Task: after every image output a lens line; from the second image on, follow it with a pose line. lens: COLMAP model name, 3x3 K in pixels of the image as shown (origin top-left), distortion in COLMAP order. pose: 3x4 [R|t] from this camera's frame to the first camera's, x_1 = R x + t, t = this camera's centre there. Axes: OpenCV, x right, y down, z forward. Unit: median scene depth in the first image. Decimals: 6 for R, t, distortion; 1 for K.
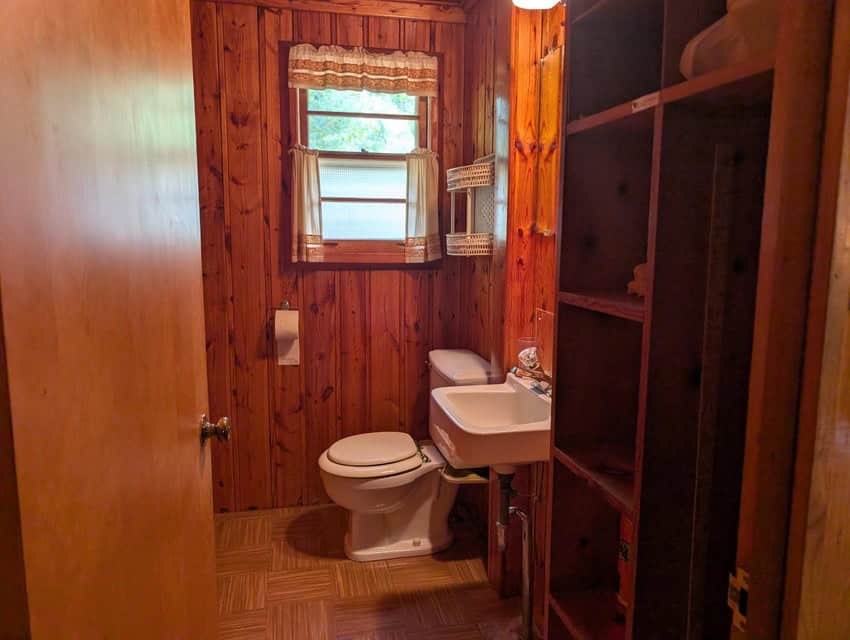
lens RADIAL K [[608.1, 0, 439.6], [0, 608.1, 321.7], [0, 0, 1]] dist [0.020597, -0.023838]
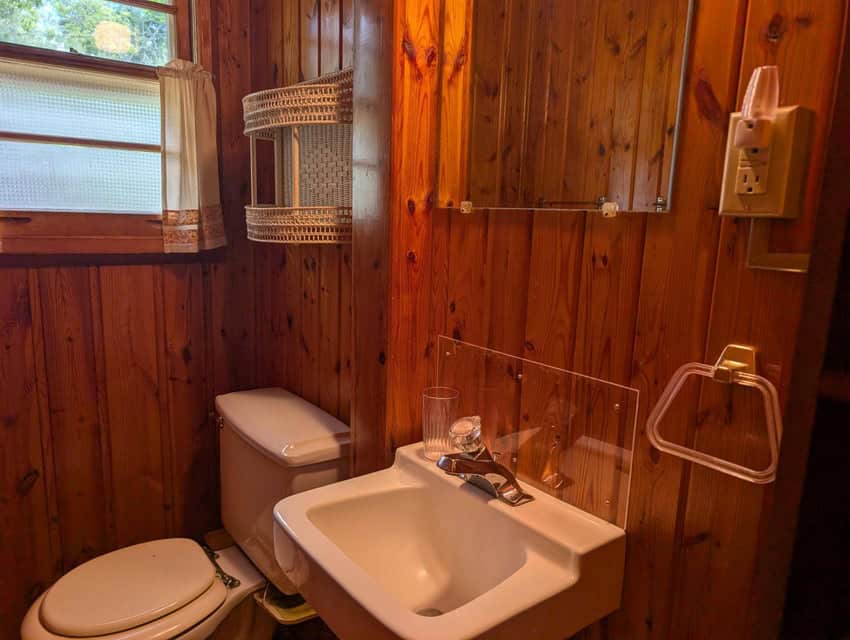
lens RADIAL K [[608.1, 0, 421.6], [0, 608.1, 328.5], [0, 0, 1]] dist [0.020597, -0.023838]
pose [[0.914719, -0.054047, 0.400459, -0.072551], [0.035251, 0.997910, 0.054161, -0.047550], [-0.402549, -0.035425, 0.914713, 0.355375]]
